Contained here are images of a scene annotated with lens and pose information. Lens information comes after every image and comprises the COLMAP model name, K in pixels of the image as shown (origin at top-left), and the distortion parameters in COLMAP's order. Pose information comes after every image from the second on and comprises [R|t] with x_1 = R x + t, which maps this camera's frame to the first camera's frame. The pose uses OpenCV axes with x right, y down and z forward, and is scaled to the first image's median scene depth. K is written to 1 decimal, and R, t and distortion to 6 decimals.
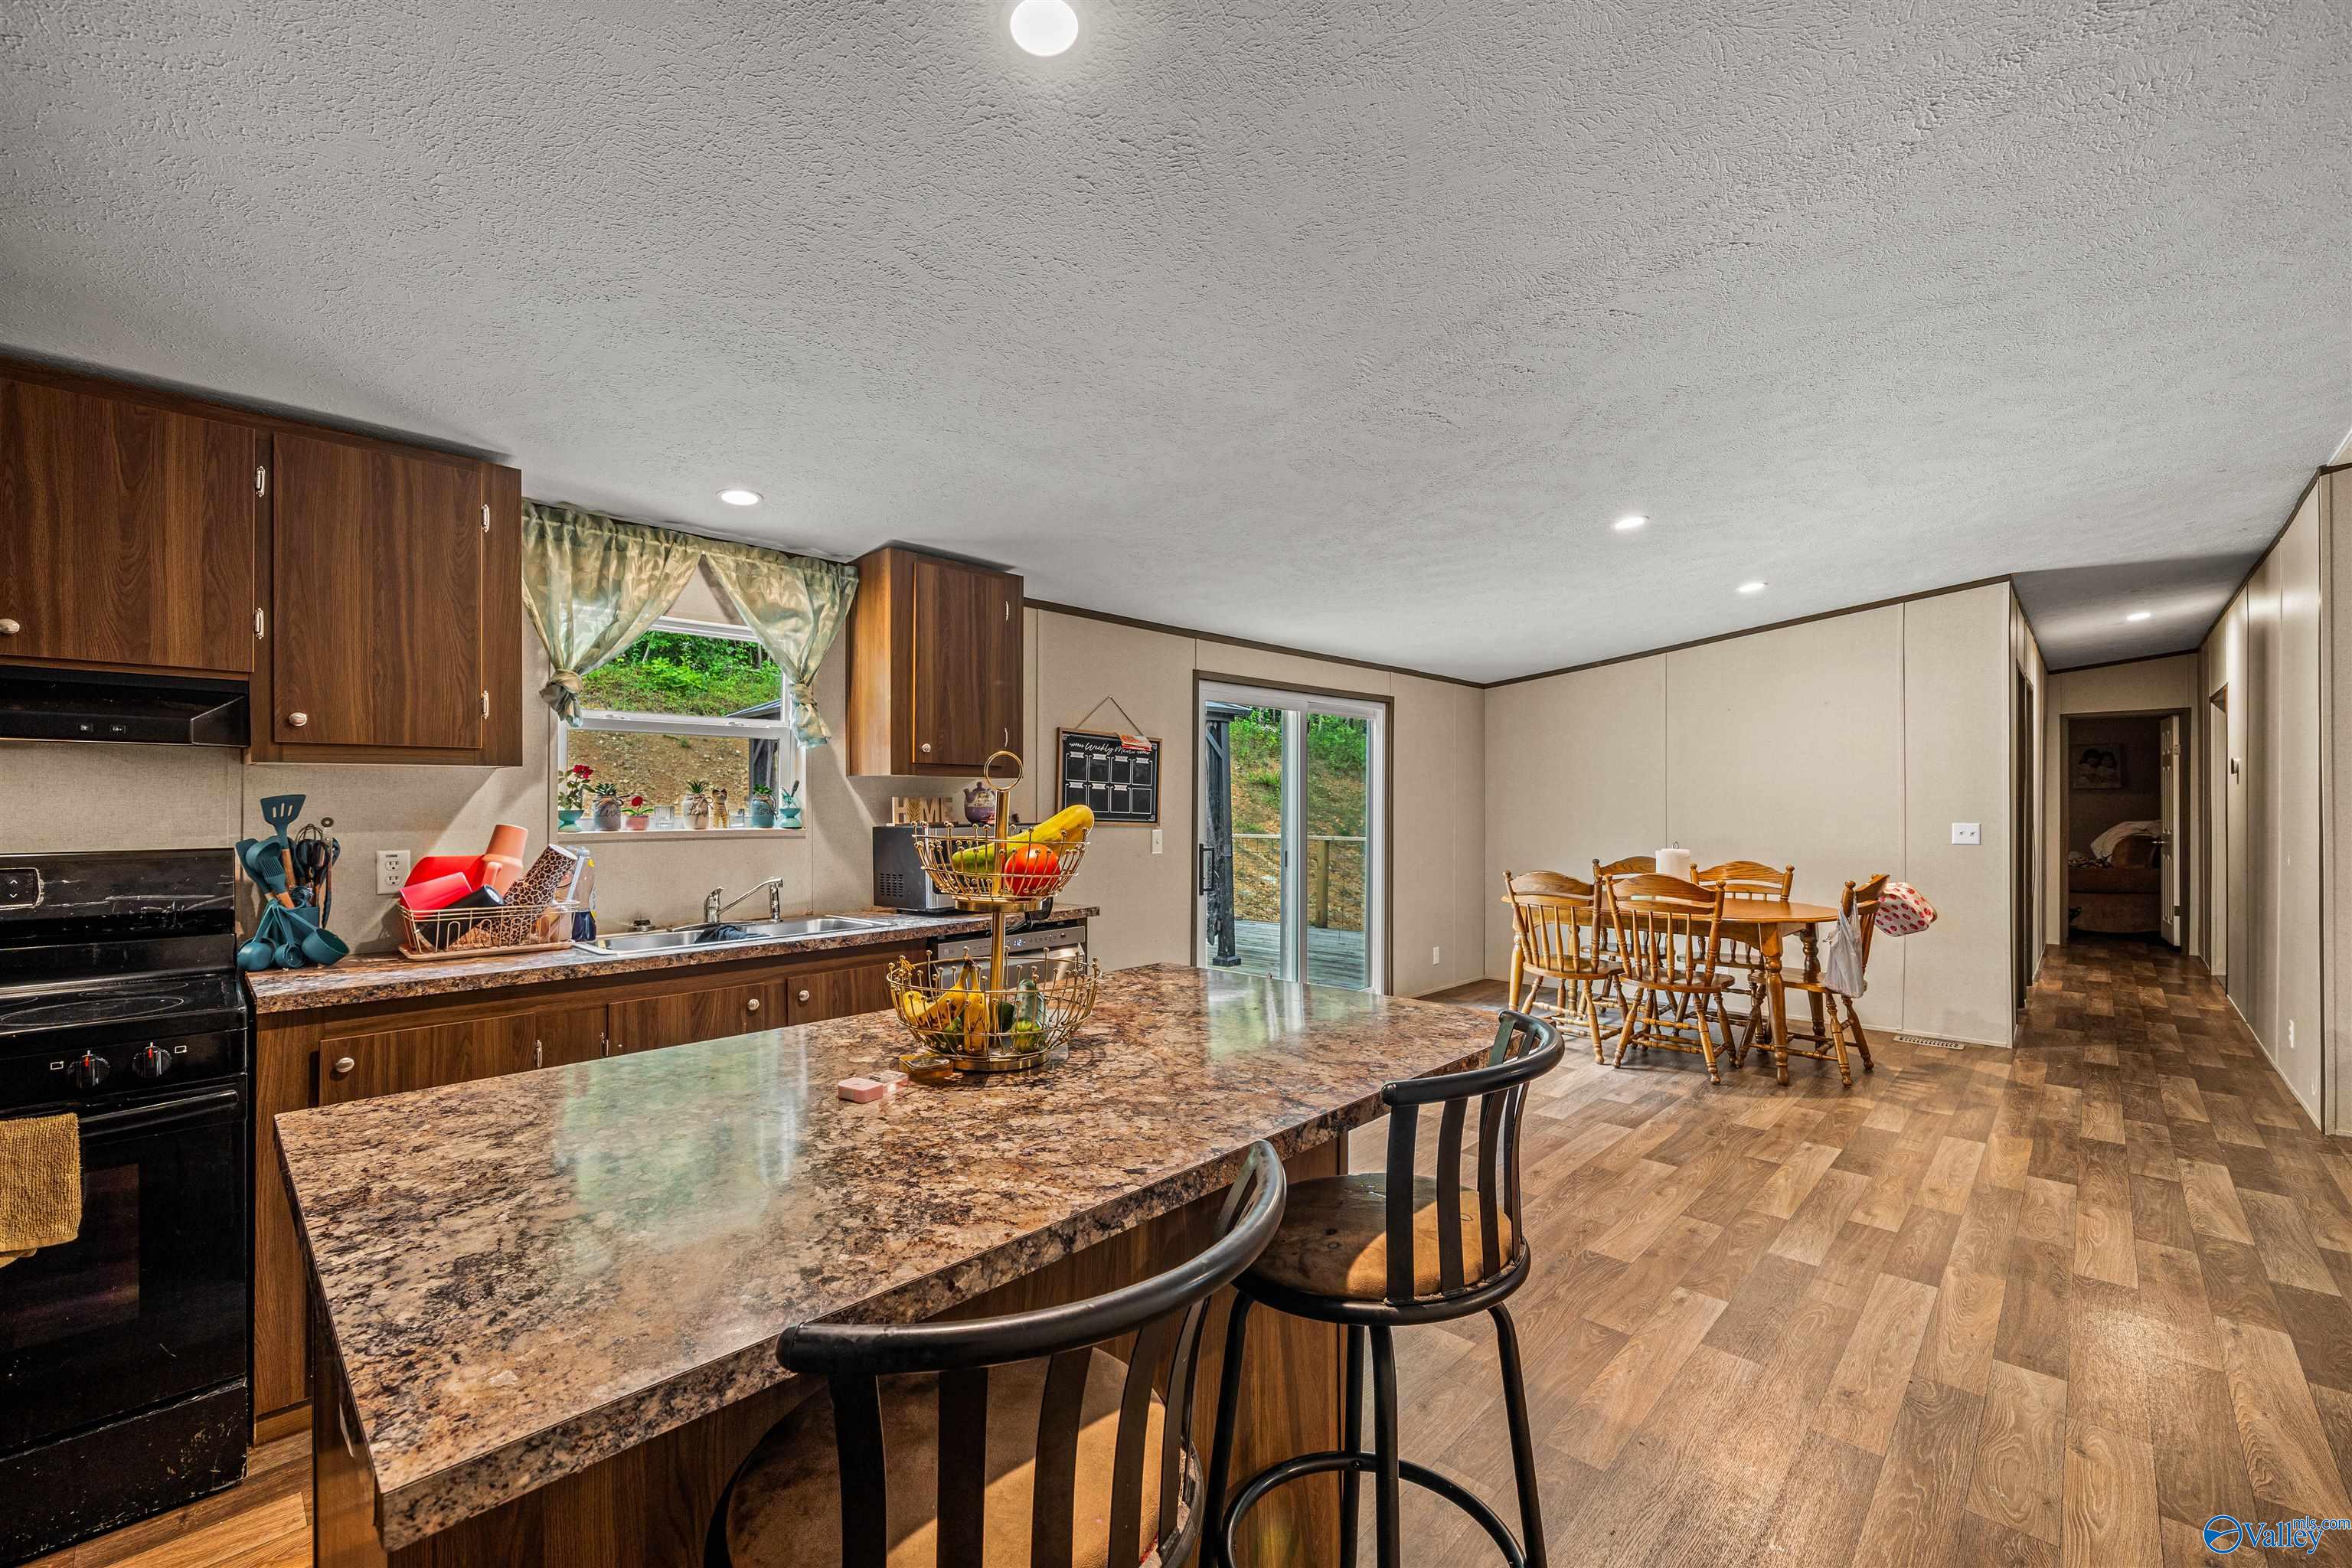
lens RADIAL K [[959.7, 0, 1172.5], [0, 959.7, 796.1], [0, 0, 1]] dist [0.001091, -0.000398]
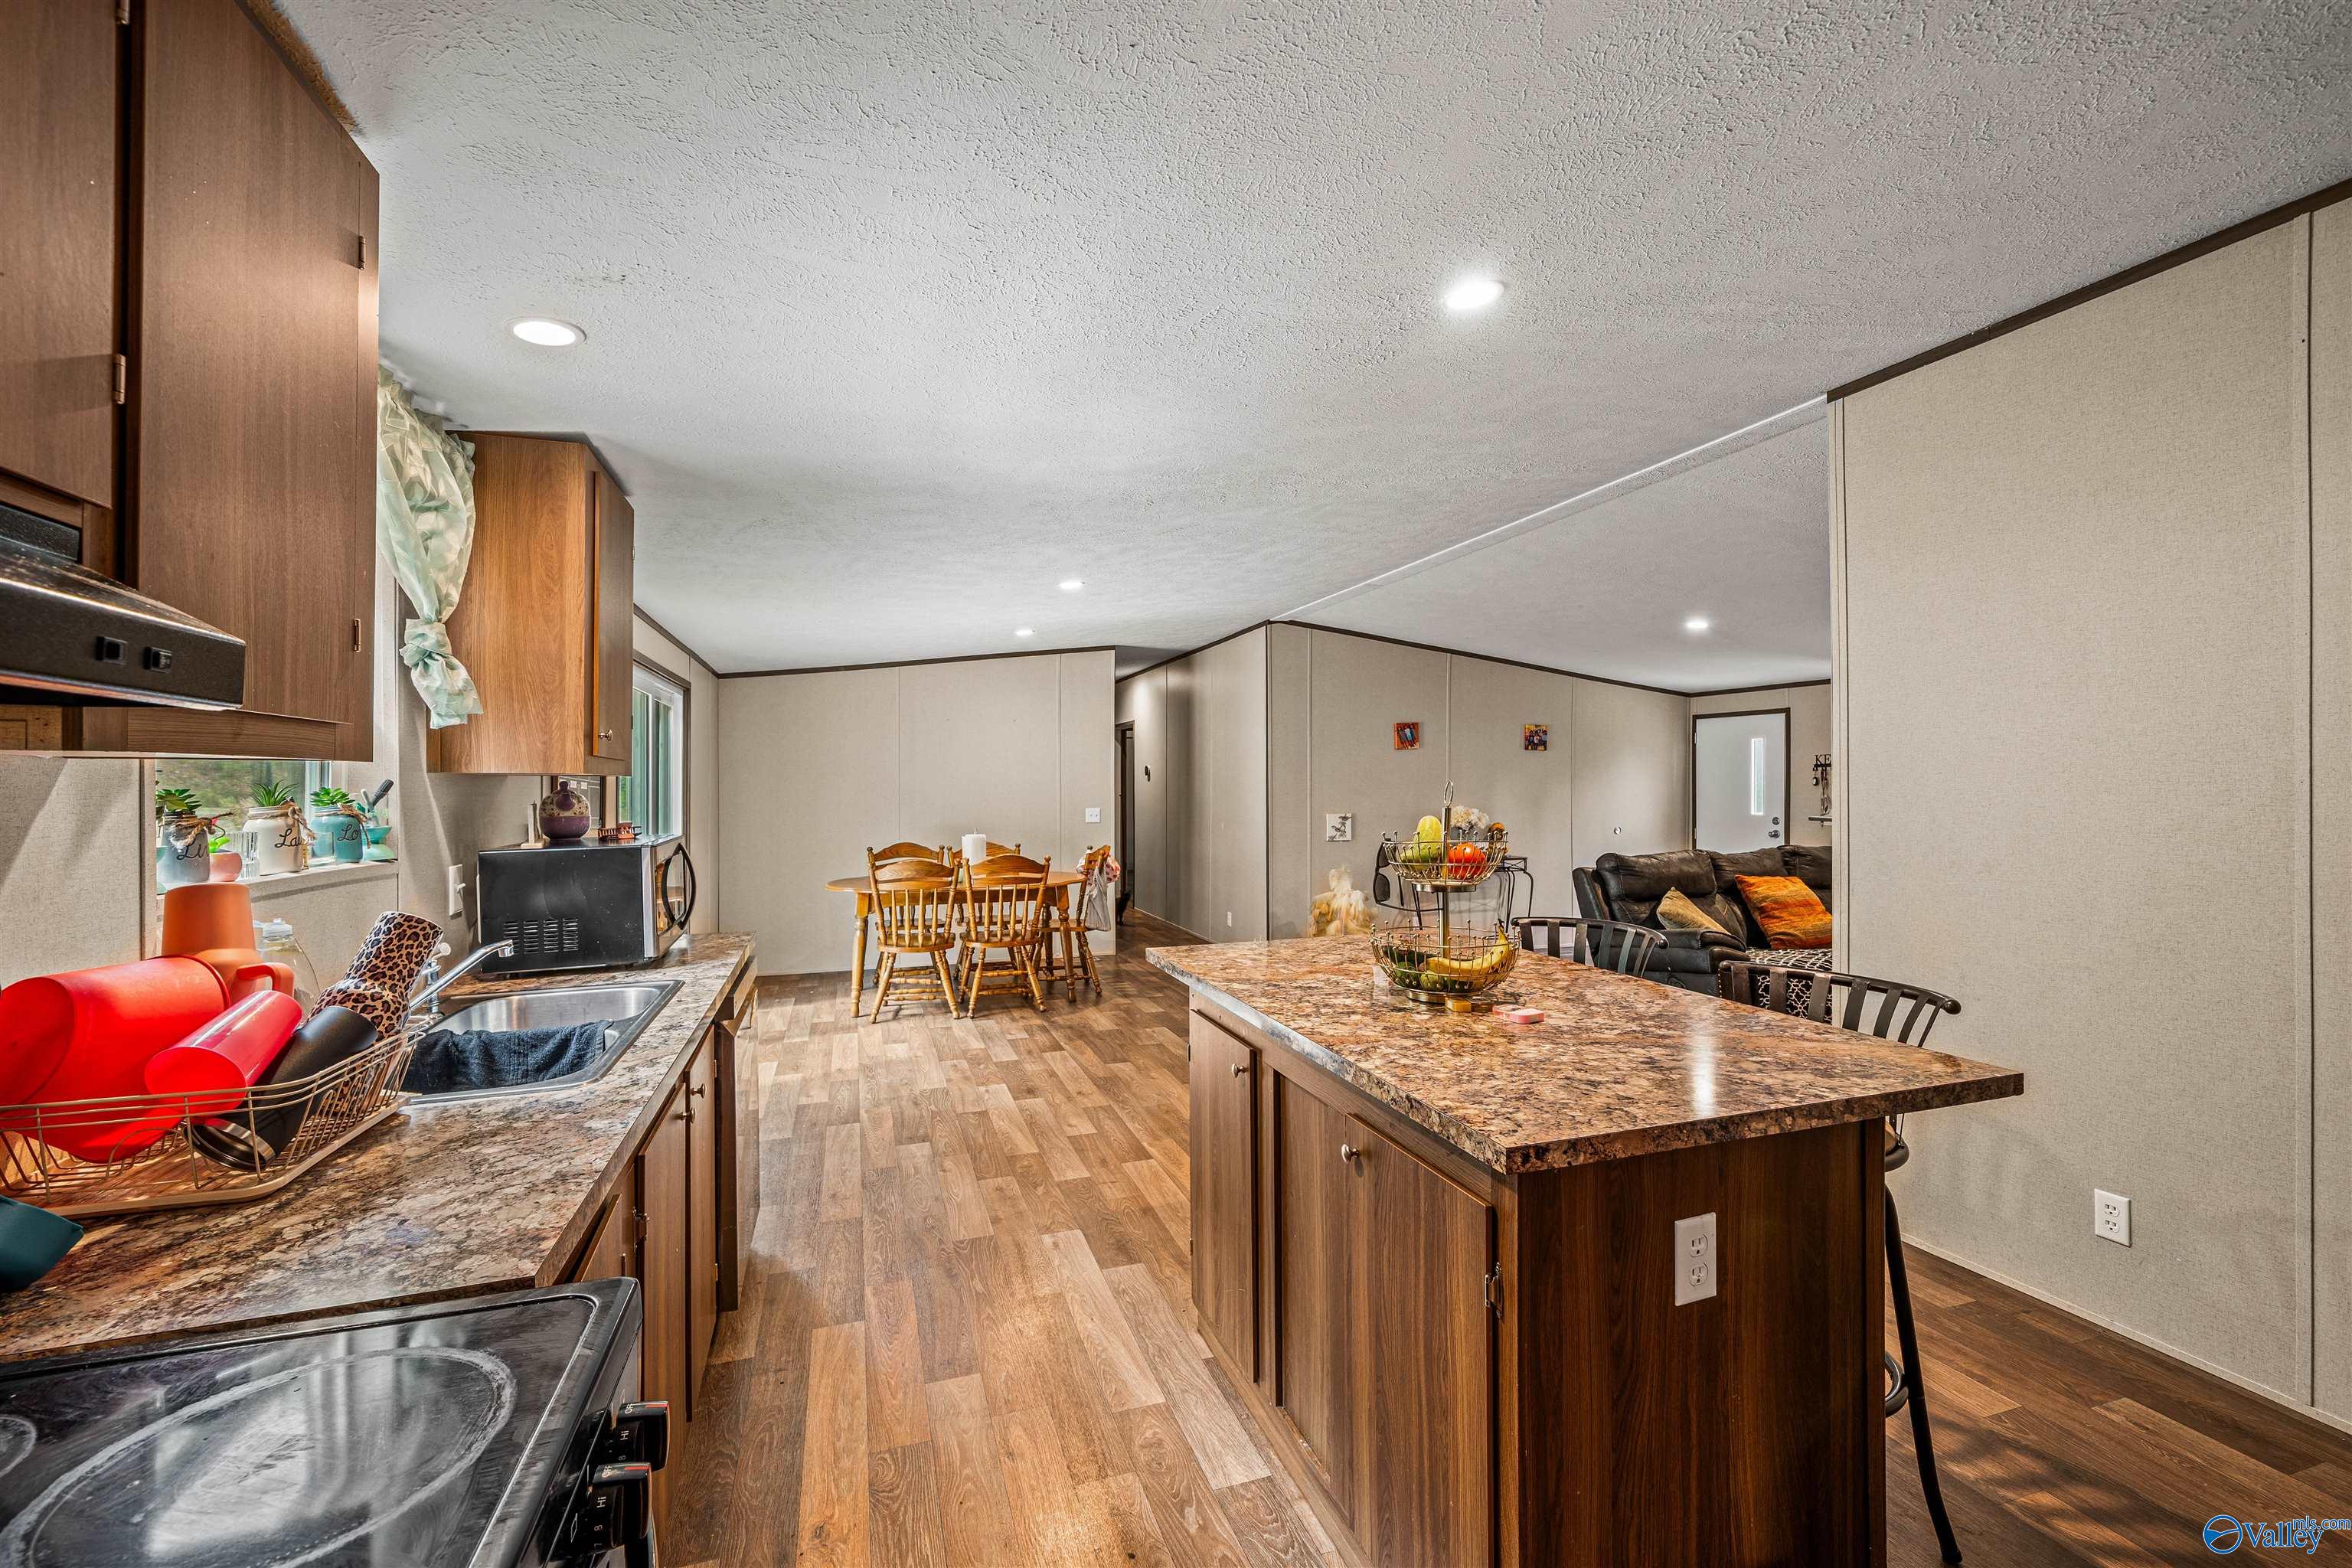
lens RADIAL K [[978.5, 0, 1176.0], [0, 978.5, 784.0], [0, 0, 1]] dist [-0.000608, -0.000056]
pose [[0.463732, 0.001680, 0.885974, -0.810240], [-0.004446, 0.999990, 0.000431, -0.018876], [-0.885964, -0.004139, 0.463735, 0.337600]]
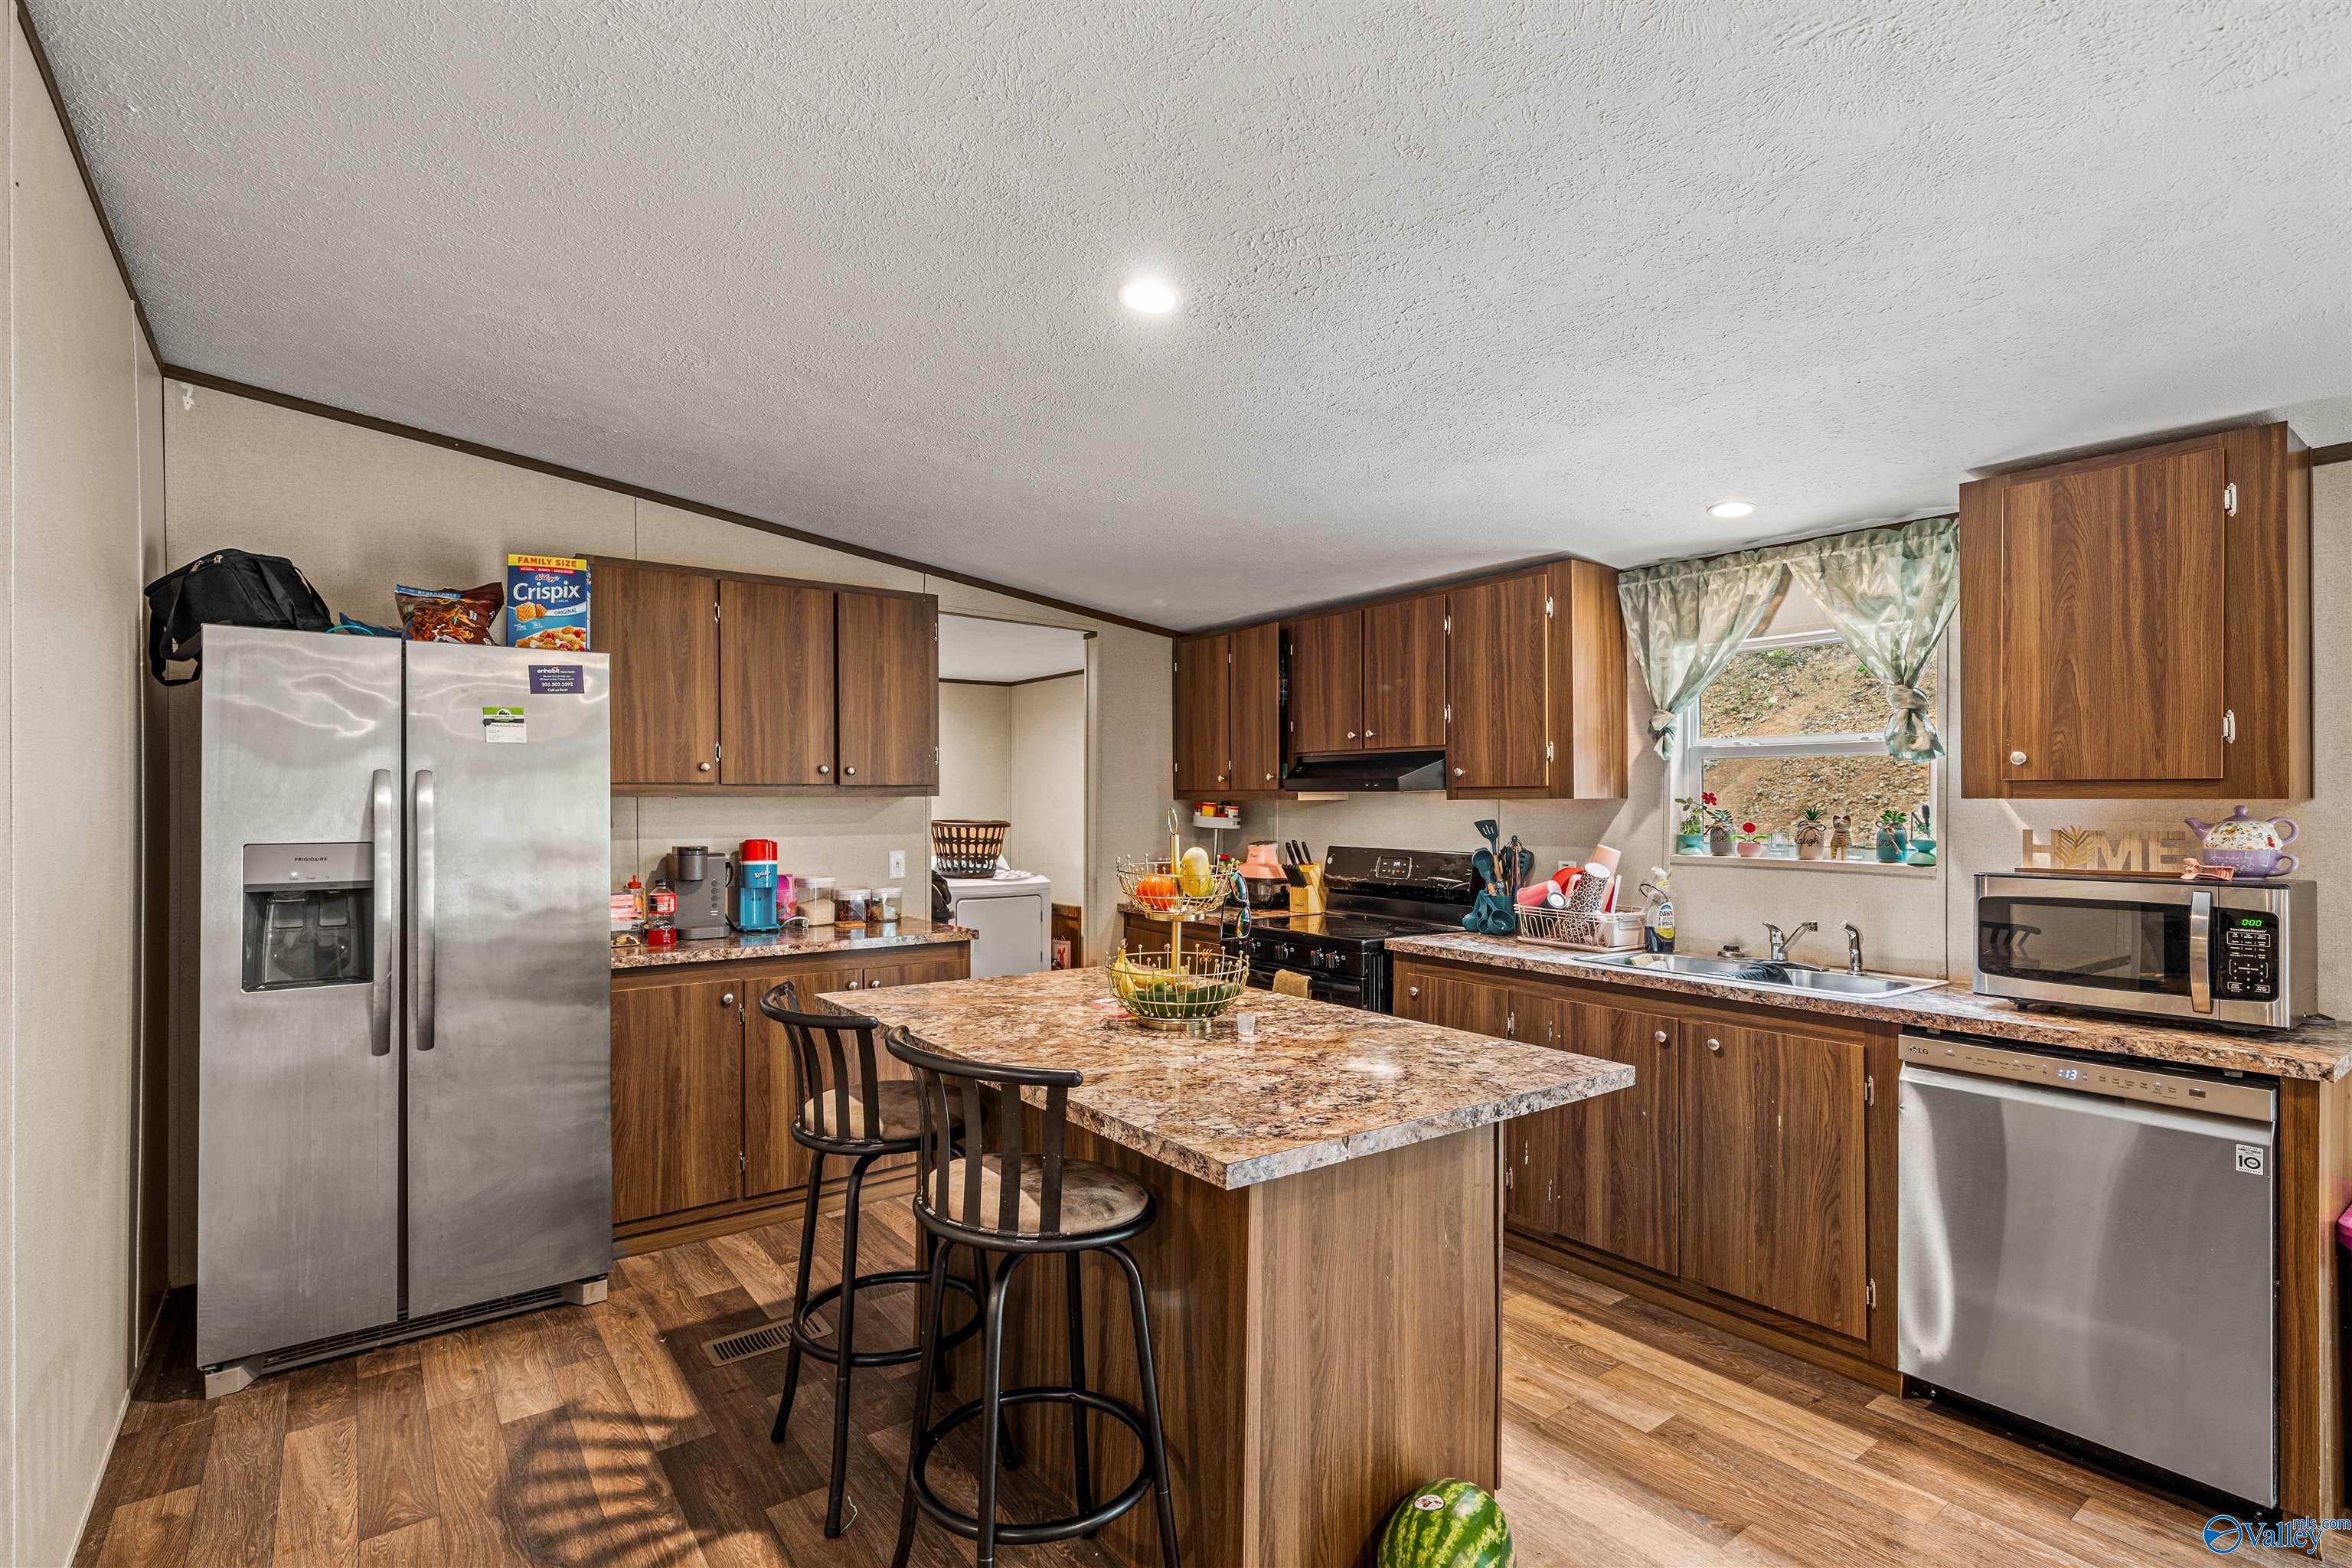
lens RADIAL K [[1103.3, 0, 1167.2], [0, 1103.3, 796.7], [0, 0, 1]] dist [0.001418, -0.000133]
pose [[-0.160355, -0.002799, -0.987055, 0.703406], [0.006467, 0.999972, -0.003886, -0.027337], [0.987038, -0.007006, -0.160332, 0.617282]]
